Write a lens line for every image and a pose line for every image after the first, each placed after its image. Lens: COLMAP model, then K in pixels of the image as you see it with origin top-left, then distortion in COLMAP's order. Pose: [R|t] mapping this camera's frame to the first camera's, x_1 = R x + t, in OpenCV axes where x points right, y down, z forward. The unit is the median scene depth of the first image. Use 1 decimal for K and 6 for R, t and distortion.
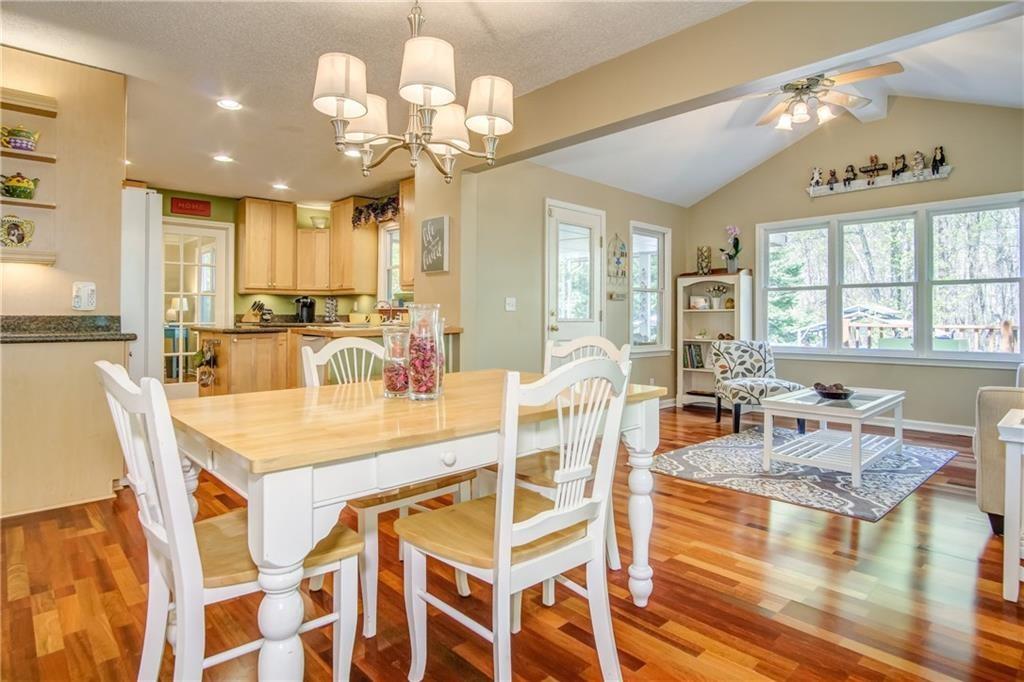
lens RADIAL K [[549.8, 0, 498.0], [0, 549.8, 310.0], [0, 0, 1]] dist [0.001472, 0.000326]
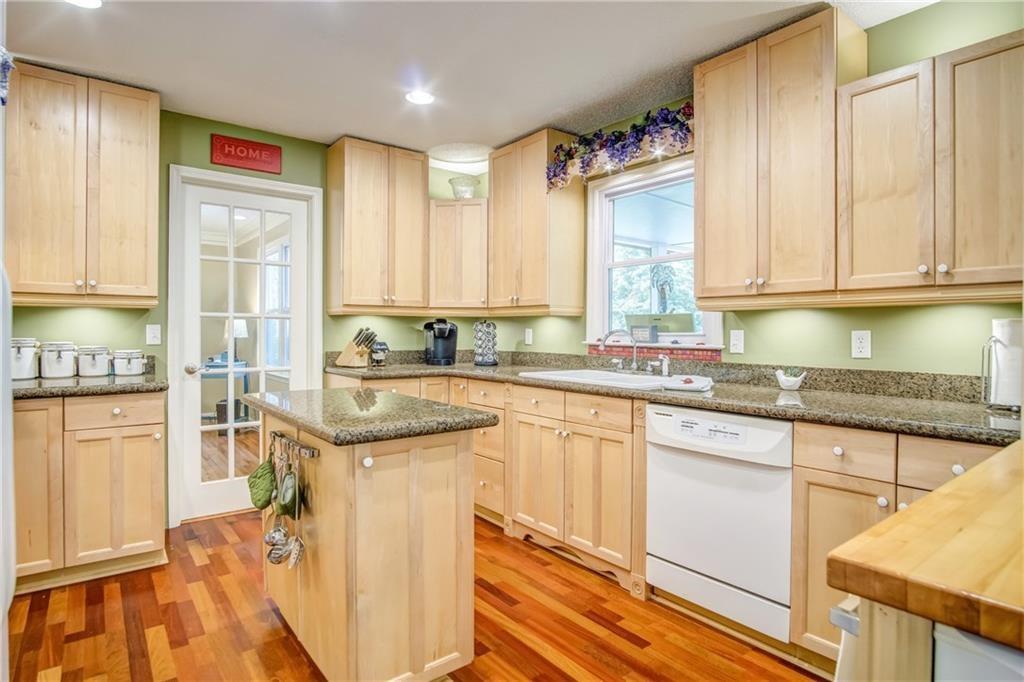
lens RADIAL K [[549.8, 0, 513.4], [0, 549.8, 338.2], [0, 0, 1]] dist [0.001472, 0.000326]
pose [[0.997419, 0.004034, -0.071694, -0.243861], [-0.002753, 0.999835, 0.017954, -0.016292], [0.071754, -0.017711, 0.997265, 0.451672]]
